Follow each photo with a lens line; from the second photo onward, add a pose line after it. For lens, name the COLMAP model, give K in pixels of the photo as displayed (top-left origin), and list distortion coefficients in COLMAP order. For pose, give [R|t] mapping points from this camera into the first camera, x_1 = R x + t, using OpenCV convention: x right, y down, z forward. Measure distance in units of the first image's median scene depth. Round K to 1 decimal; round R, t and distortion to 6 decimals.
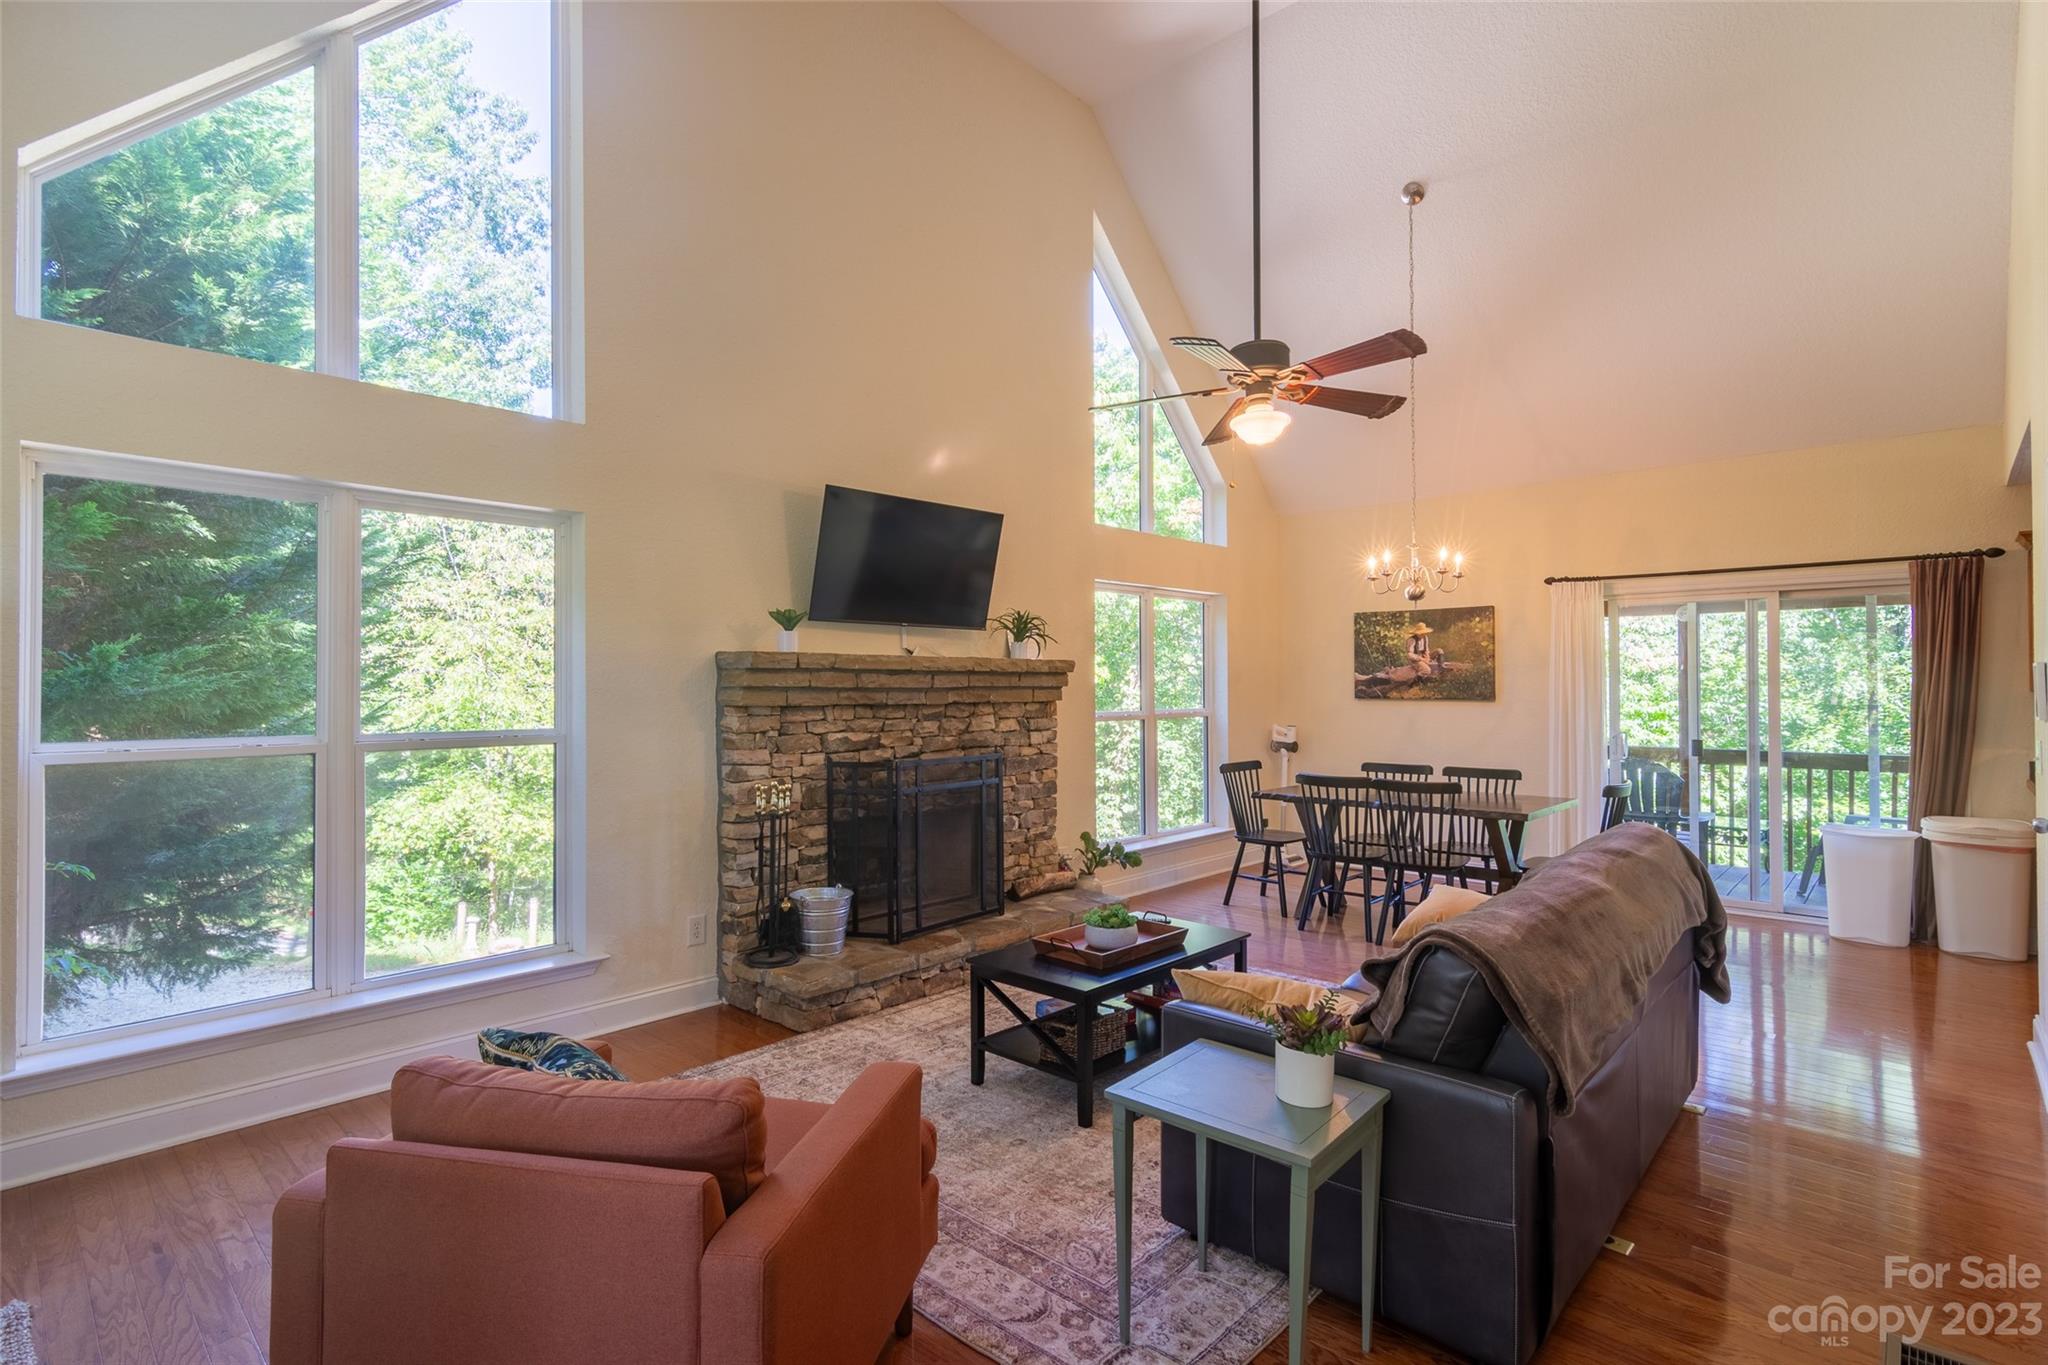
lens RADIAL K [[1007.9, 0, 1028.4], [0, 1007.9, 676.7], [0, 0, 1]] dist [0.007011, 0.000595]
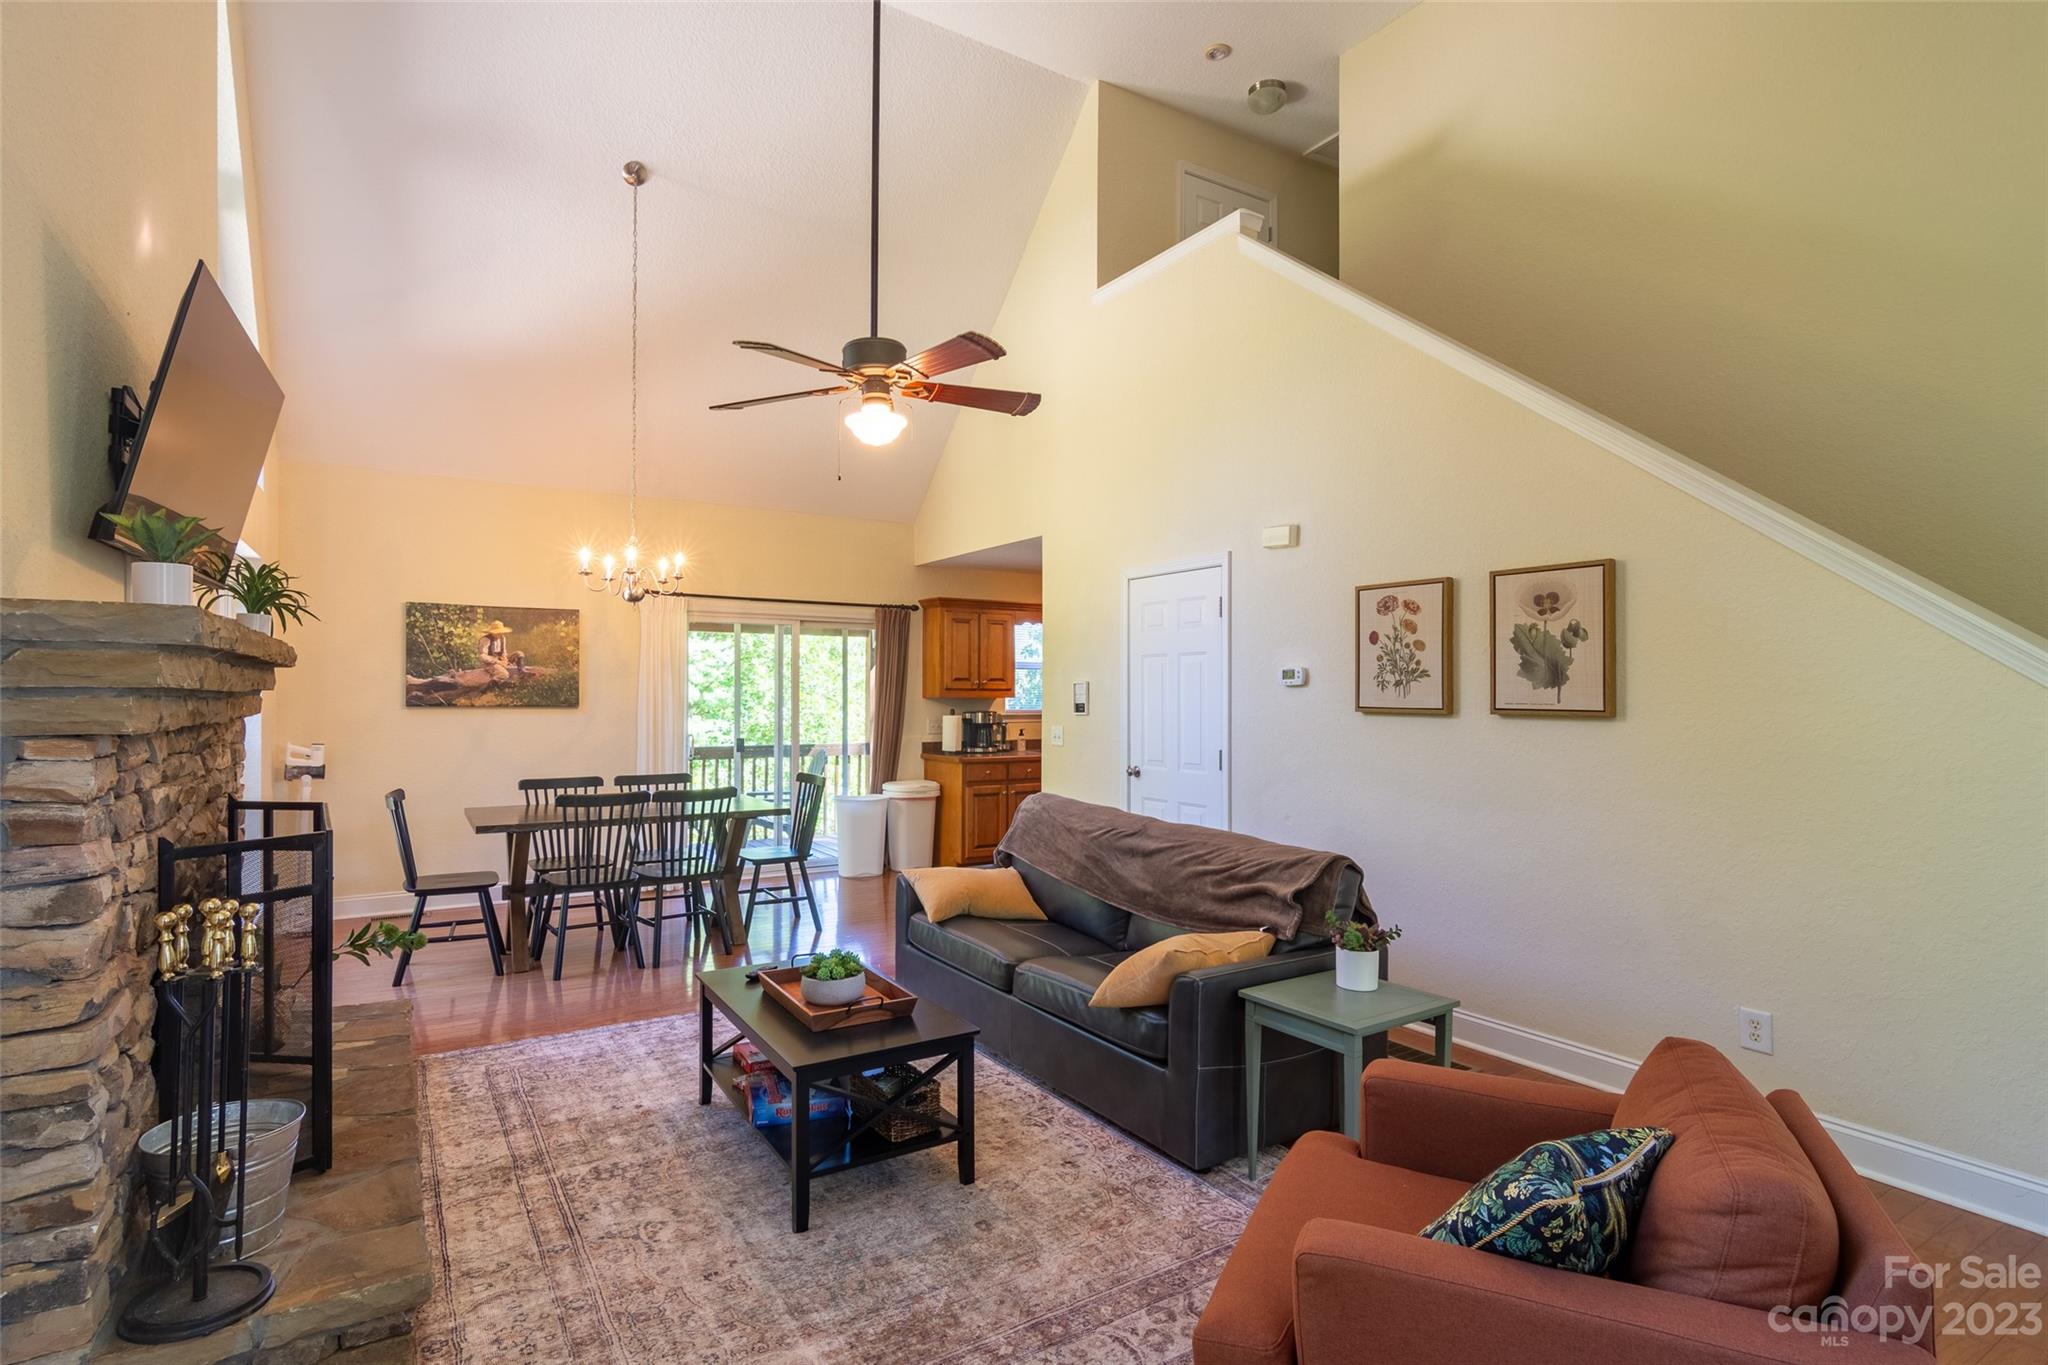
lens RADIAL K [[1007.9, 0, 1026.5], [0, 1007.9, 680.9], [0, 0, 1]] dist [0.007011, 0.000595]
pose [[0.257433, 0.015670, 0.966169, -0.459629], [-0.013226, 0.999832, -0.012692, 0.006030], [-0.966206, -0.009511, 0.257597, 0.412824]]
